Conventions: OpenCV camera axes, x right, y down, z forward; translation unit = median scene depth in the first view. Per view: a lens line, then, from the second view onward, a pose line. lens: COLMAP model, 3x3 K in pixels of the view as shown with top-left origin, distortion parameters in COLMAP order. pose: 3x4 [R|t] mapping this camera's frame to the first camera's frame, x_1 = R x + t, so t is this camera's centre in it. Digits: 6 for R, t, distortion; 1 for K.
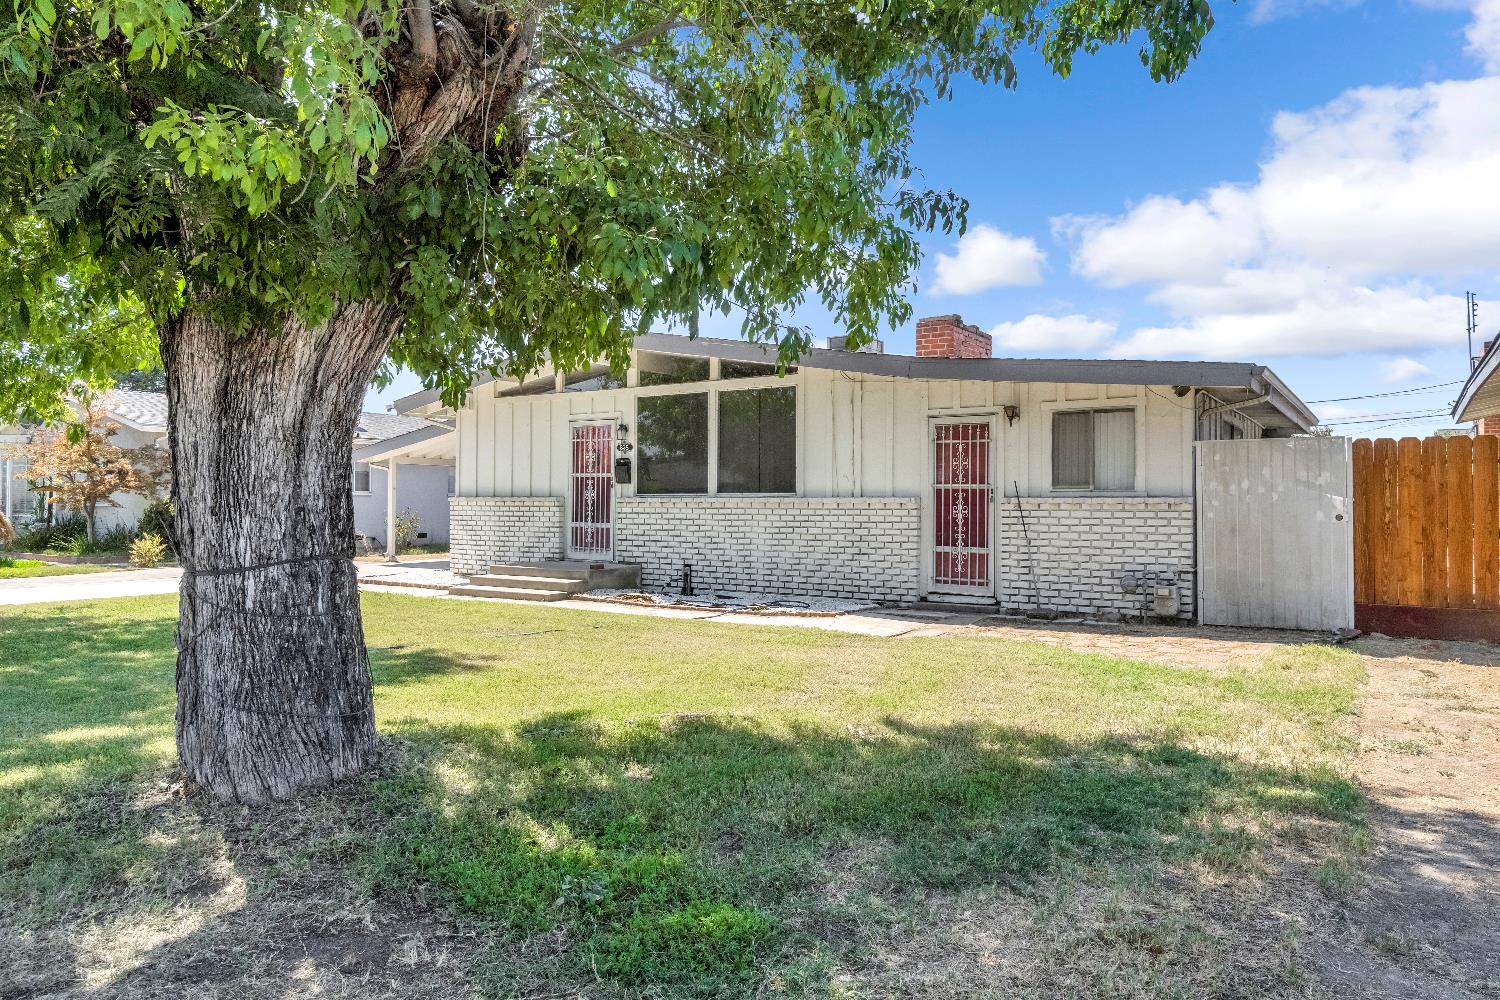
lens RADIAL K [[966.1, 0, 750.0], [0, 966.1, 500.0], [0, 0, 1]] dist [0.002353, 0.000923]
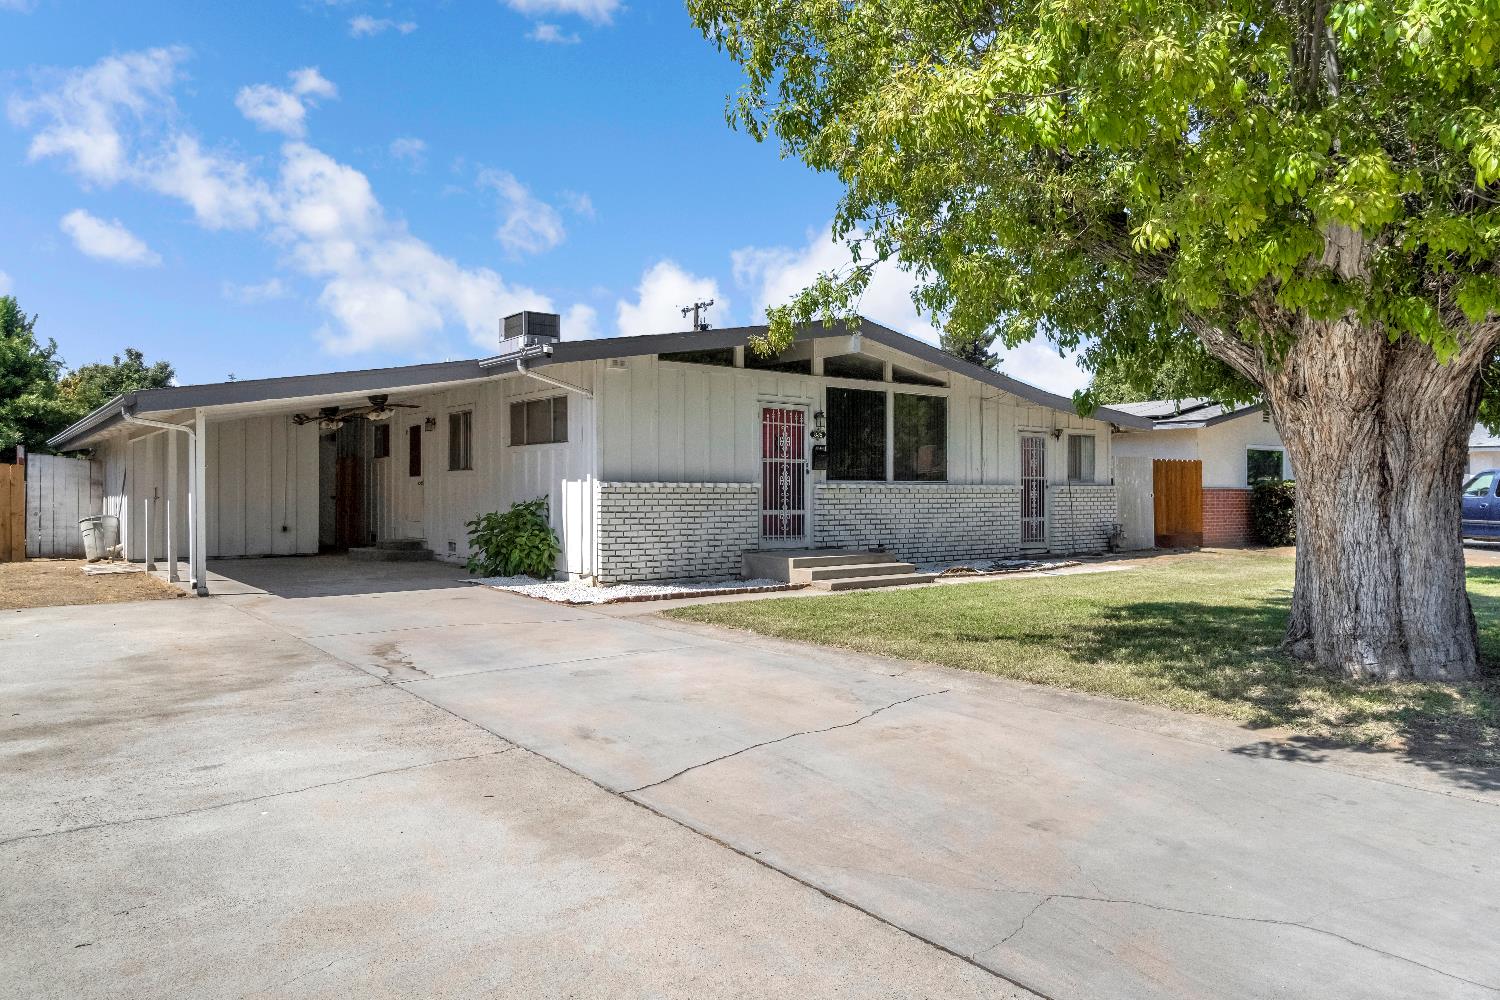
lens RADIAL K [[1006.0, 0, 750.0], [0, 1006.0, 500.0], [0, 0, 1]] dist [0.003137, -0.001034]
pose [[0.331297, -0.022564, 0.943257, -1.353382], [-0.016041, 0.999435, 0.029541, -0.018279], [-0.943390, -0.024918, 0.330748, 0.838325]]
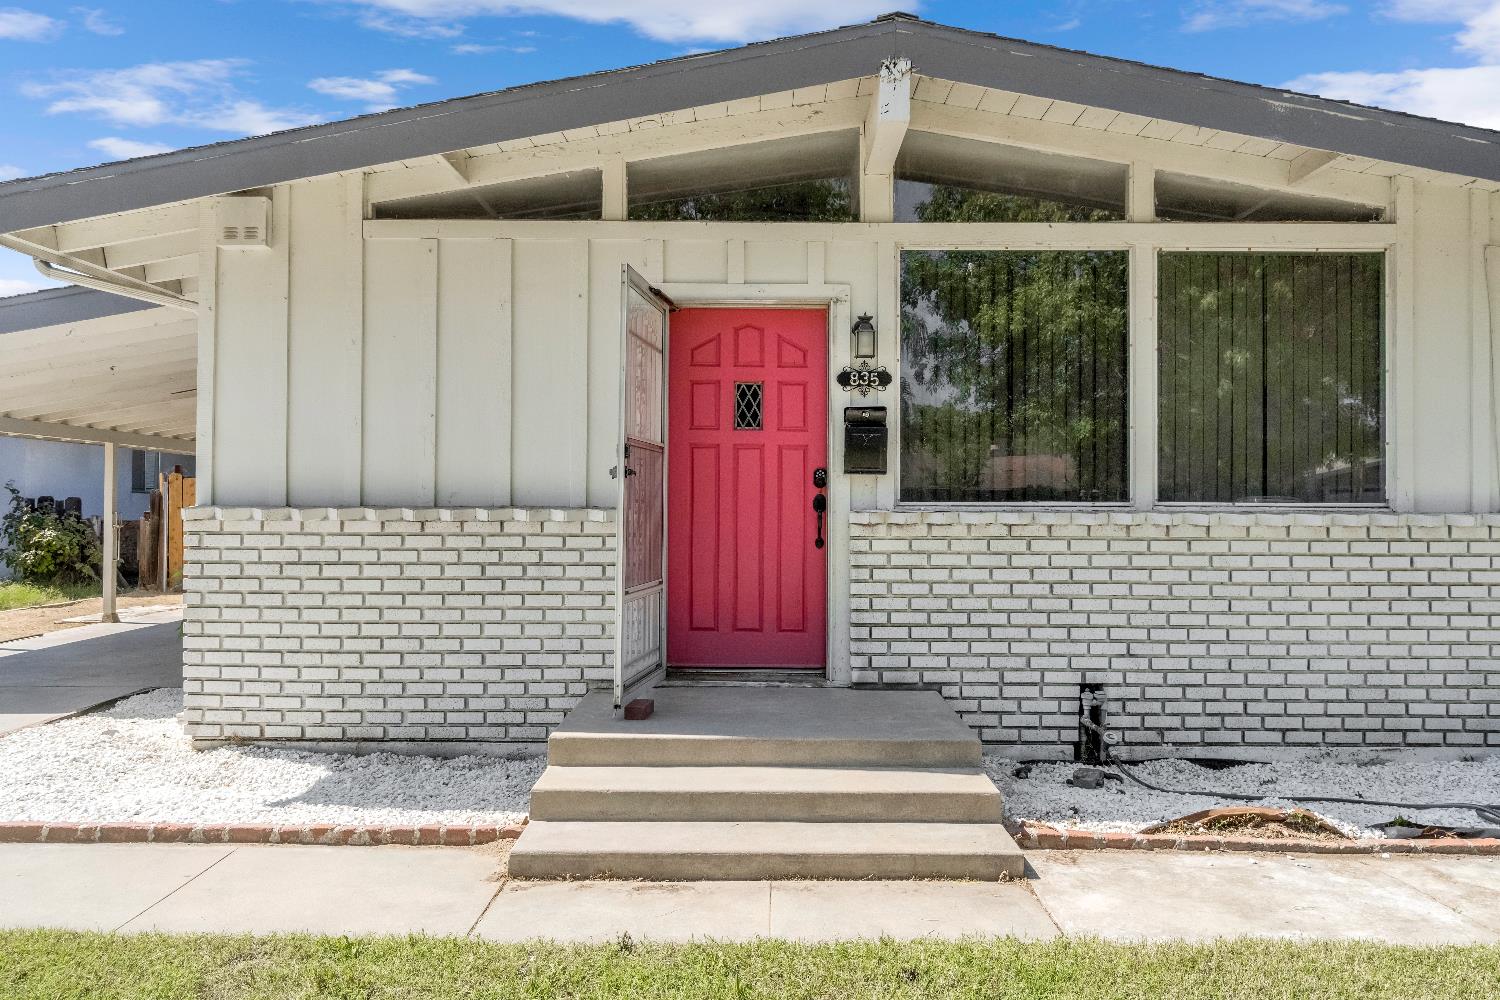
lens RADIAL K [[1006.0, 0, 750.0], [0, 1006.0, 500.0], [0, 0, 1]] dist [0.003137, -0.001034]
pose [[0.837493, 0.006791, 0.546405, -0.447557], [-0.002979, 0.999965, -0.007862, -0.004291], [-0.546439, 0.004957, 0.837484, 0.816238]]
